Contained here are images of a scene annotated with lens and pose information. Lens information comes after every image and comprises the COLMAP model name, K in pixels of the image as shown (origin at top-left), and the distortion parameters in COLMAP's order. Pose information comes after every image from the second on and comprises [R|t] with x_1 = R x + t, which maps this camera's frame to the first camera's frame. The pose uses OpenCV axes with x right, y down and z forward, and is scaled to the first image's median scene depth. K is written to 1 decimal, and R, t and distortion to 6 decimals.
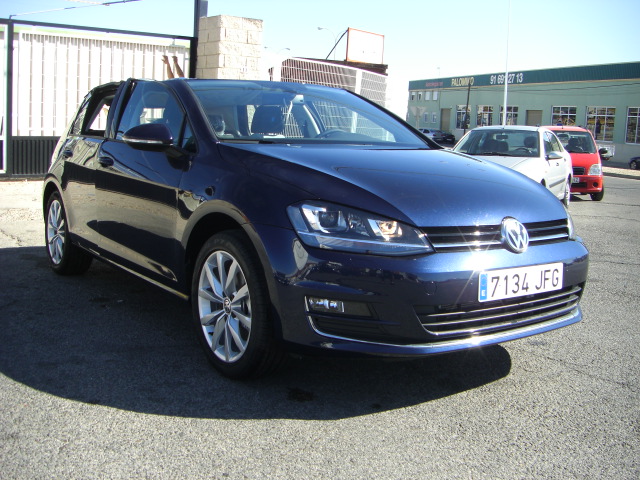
lens RADIAL K [[733.2, 0, 320.0], [0, 733.2, 240.0], [0, 0, 1]] dist [-0.172618, 0.059924]
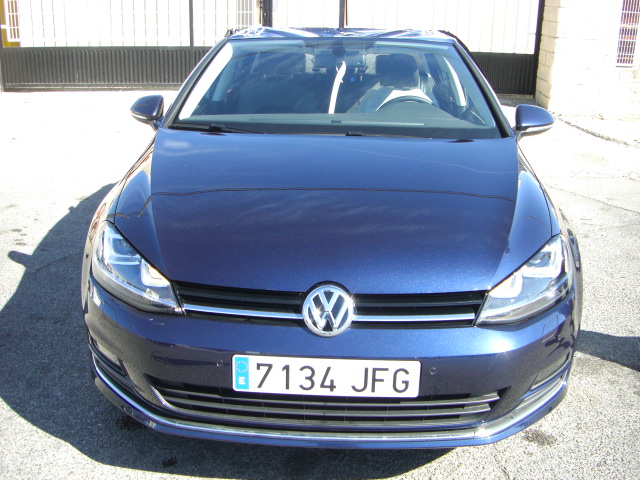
lens RADIAL K [[733.2, 0, 320.0], [0, 733.2, 240.0], [0, 0, 1]] dist [-0.172618, 0.059924]
pose [[0.782327, 0.165580, -0.600457, 0.670551], [-0.077736, 0.982437, 0.169632, -0.191529], [0.617998, -0.086031, 0.781458, 0.440557]]
